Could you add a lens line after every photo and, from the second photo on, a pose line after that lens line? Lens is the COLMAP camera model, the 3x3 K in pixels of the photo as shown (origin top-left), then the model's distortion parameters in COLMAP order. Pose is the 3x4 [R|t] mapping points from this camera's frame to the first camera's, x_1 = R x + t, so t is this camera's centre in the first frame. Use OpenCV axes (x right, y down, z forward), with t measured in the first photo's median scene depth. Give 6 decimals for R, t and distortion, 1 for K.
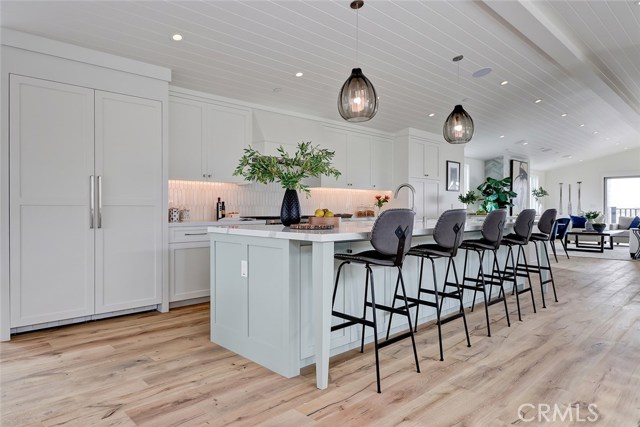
lens RADIAL K [[390.6, 0, 294.0], [0, 390.6, 210.3], [0, 0, 1]] dist [-0.001158, -0.001470]
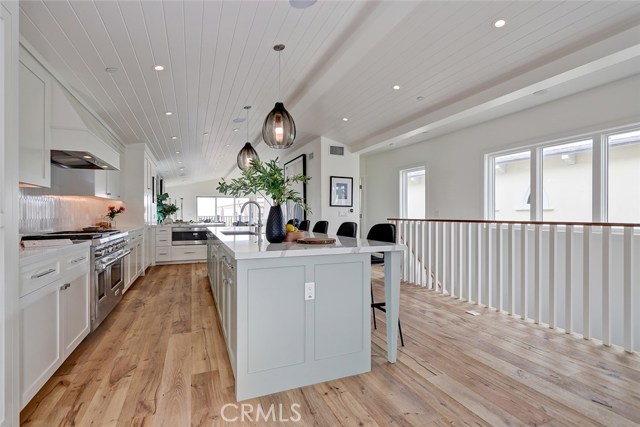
lens RADIAL K [[300.5, 0, 308.5], [0, 300.5, 216.3], [0, 0, 1]] dist [0.000318, 0.000026]
pose [[0.343188, 0.000448, 0.939266, -0.814606], [0.000909, 0.999999, -0.000809, -0.030778], [-0.939266, 0.001131, 0.343188, 0.758836]]
